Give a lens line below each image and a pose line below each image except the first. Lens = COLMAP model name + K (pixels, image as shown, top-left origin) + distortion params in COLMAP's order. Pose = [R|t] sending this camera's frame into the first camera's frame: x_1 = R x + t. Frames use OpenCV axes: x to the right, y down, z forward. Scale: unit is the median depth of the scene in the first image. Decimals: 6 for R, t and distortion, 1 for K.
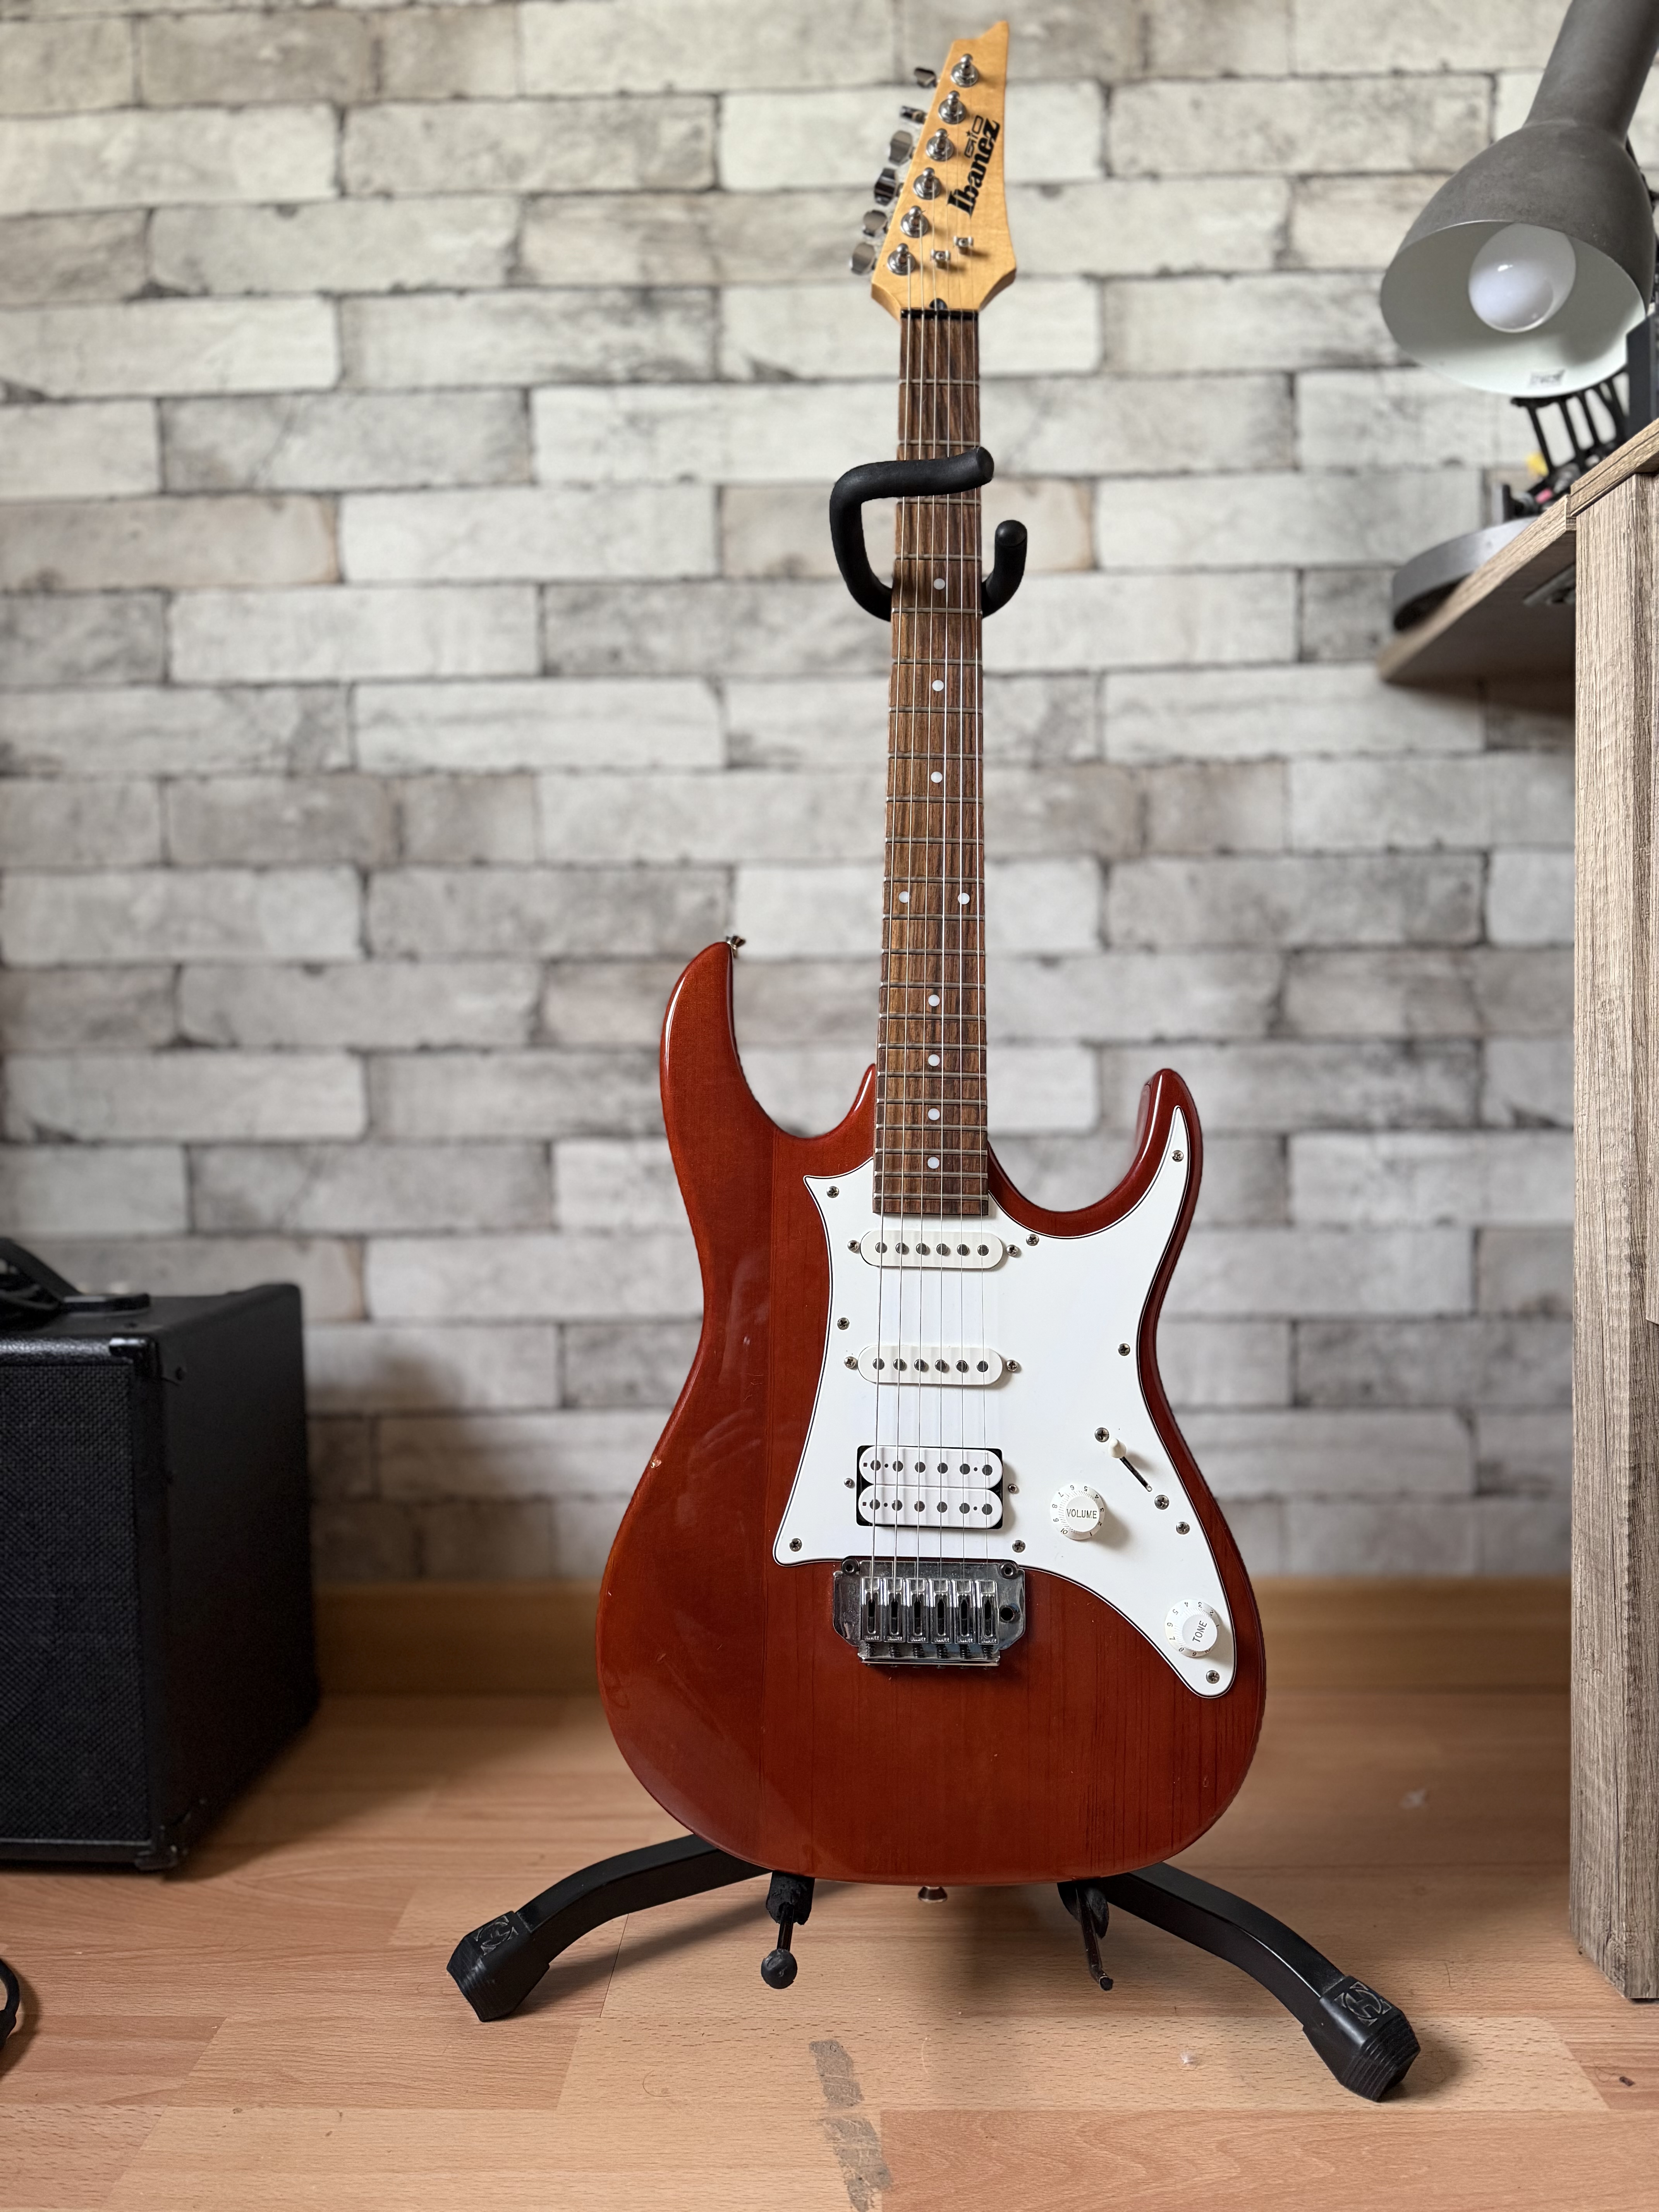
lens RADIAL K [[1507.7, 0, 806.3], [0, 1507.7, 1072.1], [0, 0, 1]] dist [0.080870, -0.078615]
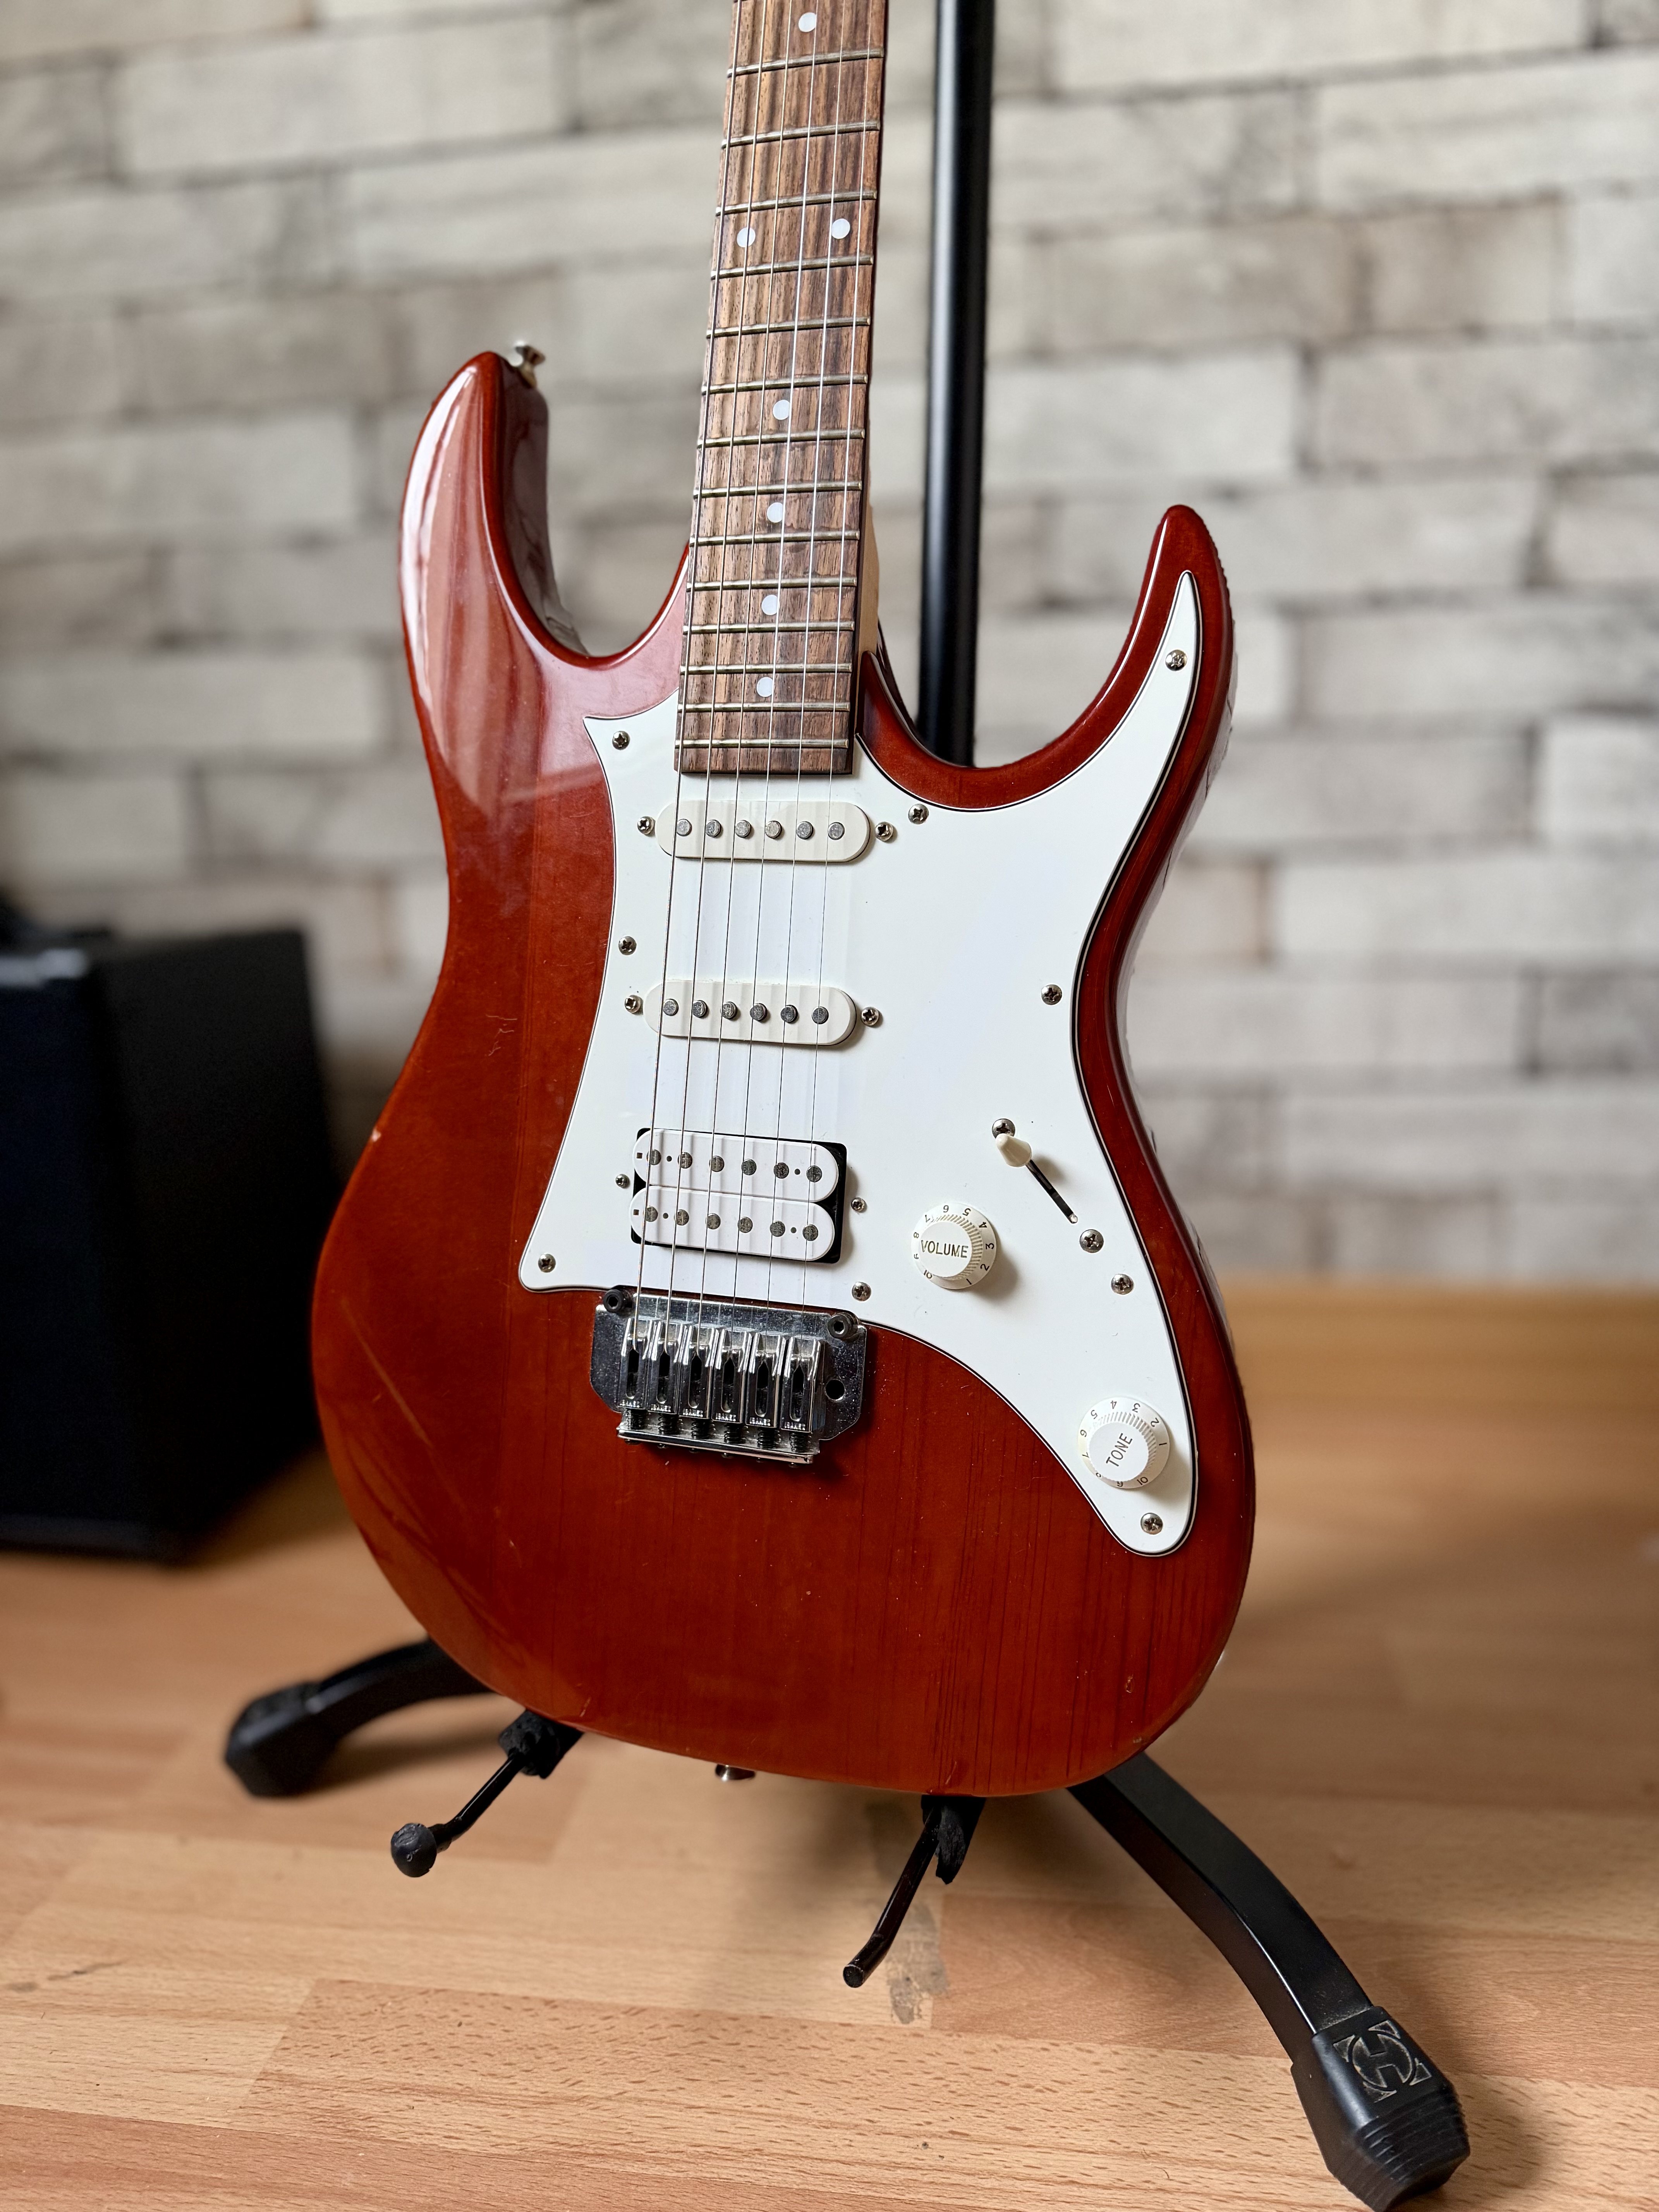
lens RADIAL K [[1507.7, 0, 806.3], [0, 1507.7, 1072.1], [0, 0, 1]] dist [0.080870, -0.078615]
pose [[0.957381, 0.041703, -0.285800, 0.291844], [0.011364, 0.983316, 0.181549, 0.104945], [0.288603, -0.177059, 0.940935, 0.409283]]
